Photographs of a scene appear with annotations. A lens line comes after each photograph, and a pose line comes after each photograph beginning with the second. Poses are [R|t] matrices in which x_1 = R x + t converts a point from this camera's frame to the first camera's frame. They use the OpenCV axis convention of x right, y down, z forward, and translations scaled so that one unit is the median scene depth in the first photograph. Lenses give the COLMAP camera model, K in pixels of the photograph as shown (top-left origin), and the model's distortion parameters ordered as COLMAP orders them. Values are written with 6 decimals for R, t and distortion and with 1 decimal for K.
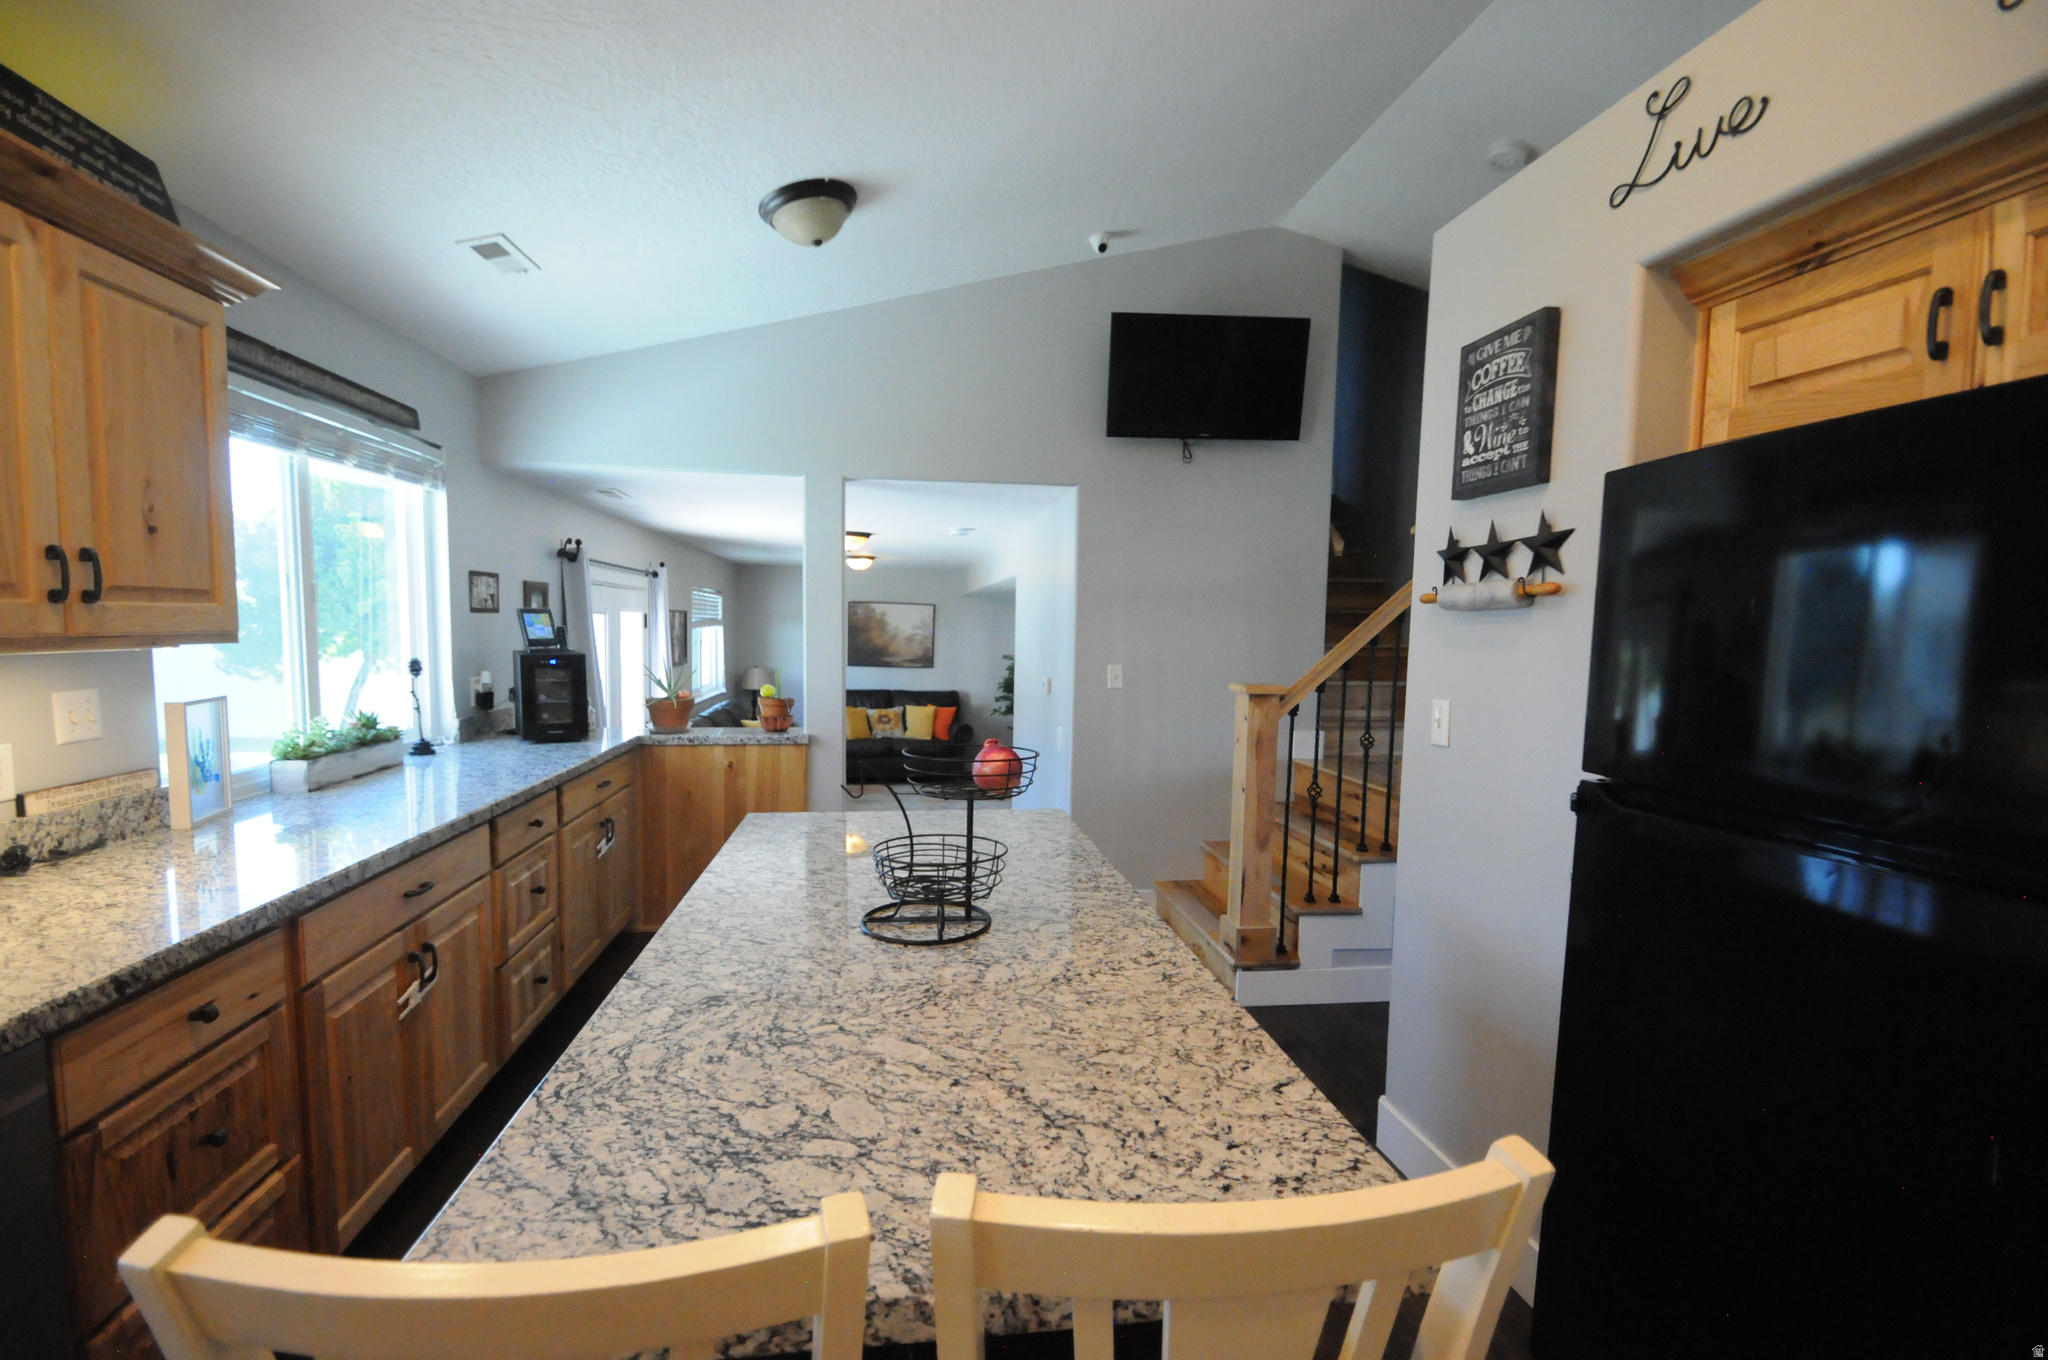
lens RADIAL K [[890.2, 0, 1004.3], [0, 890.2, 690.2], [0, 0, 1]] dist [0.003429, -0.011125]
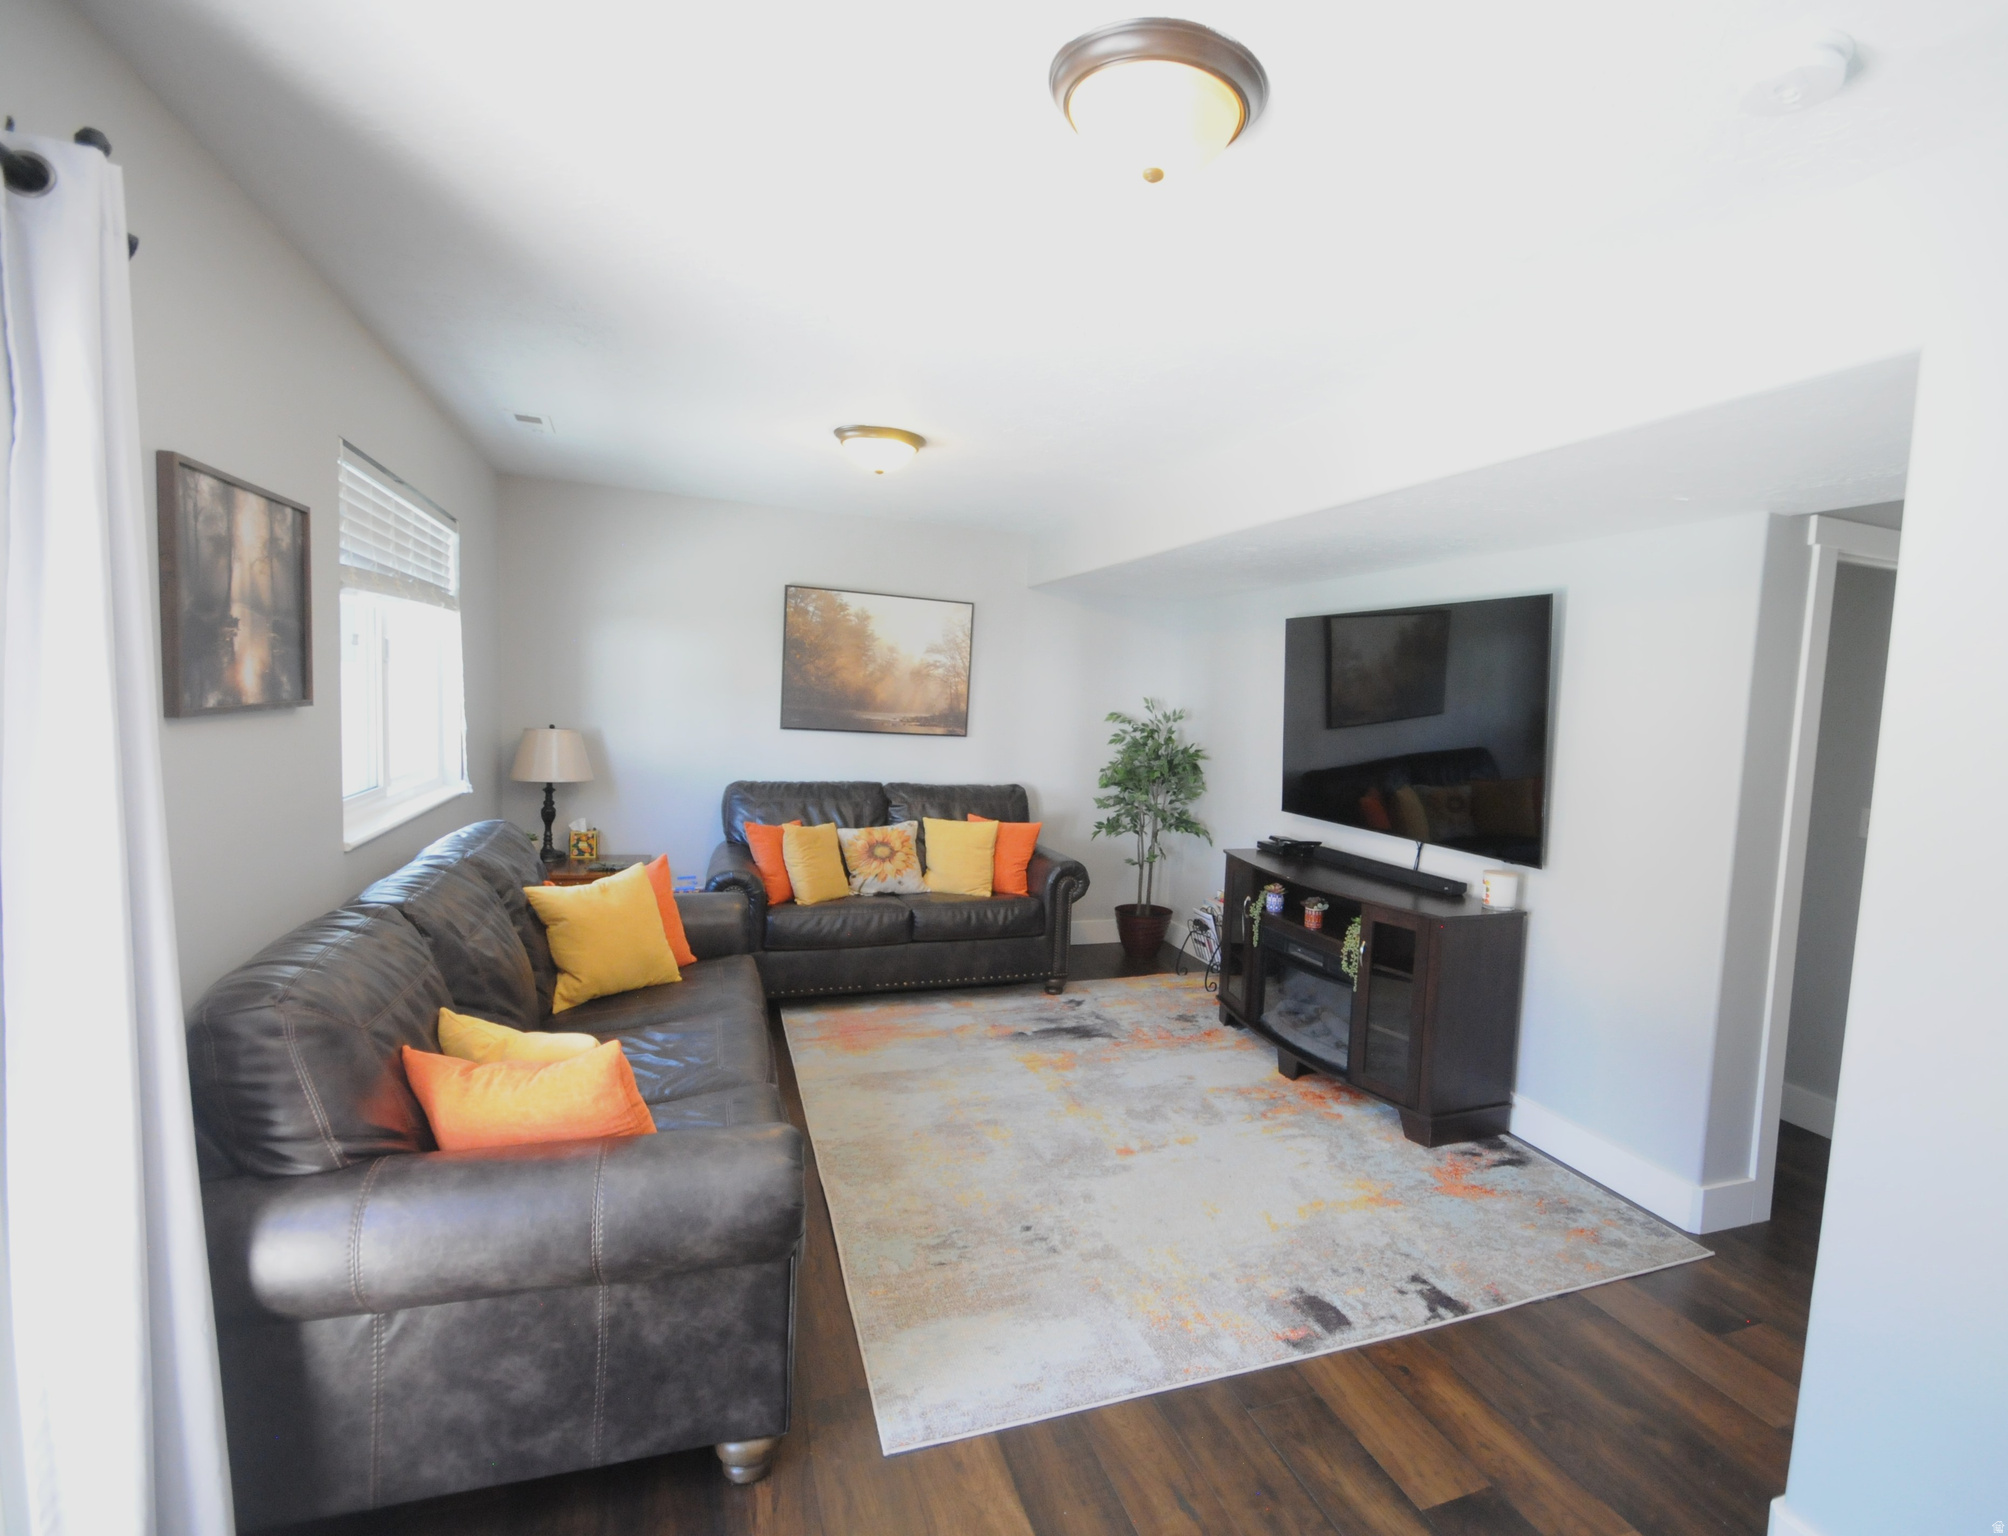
lens RADIAL K [[968.5, 0, 1108.5], [0, 968.5, 781.8], [0, 0, 1]] dist [0.004270, -0.000867]
pose [[0.958798, 0.006252, 0.284021, -0.160844], [-0.011135, 0.999817, 0.015581, -0.010417], [-0.283872, -0.018101, 0.958691, 0.501499]]
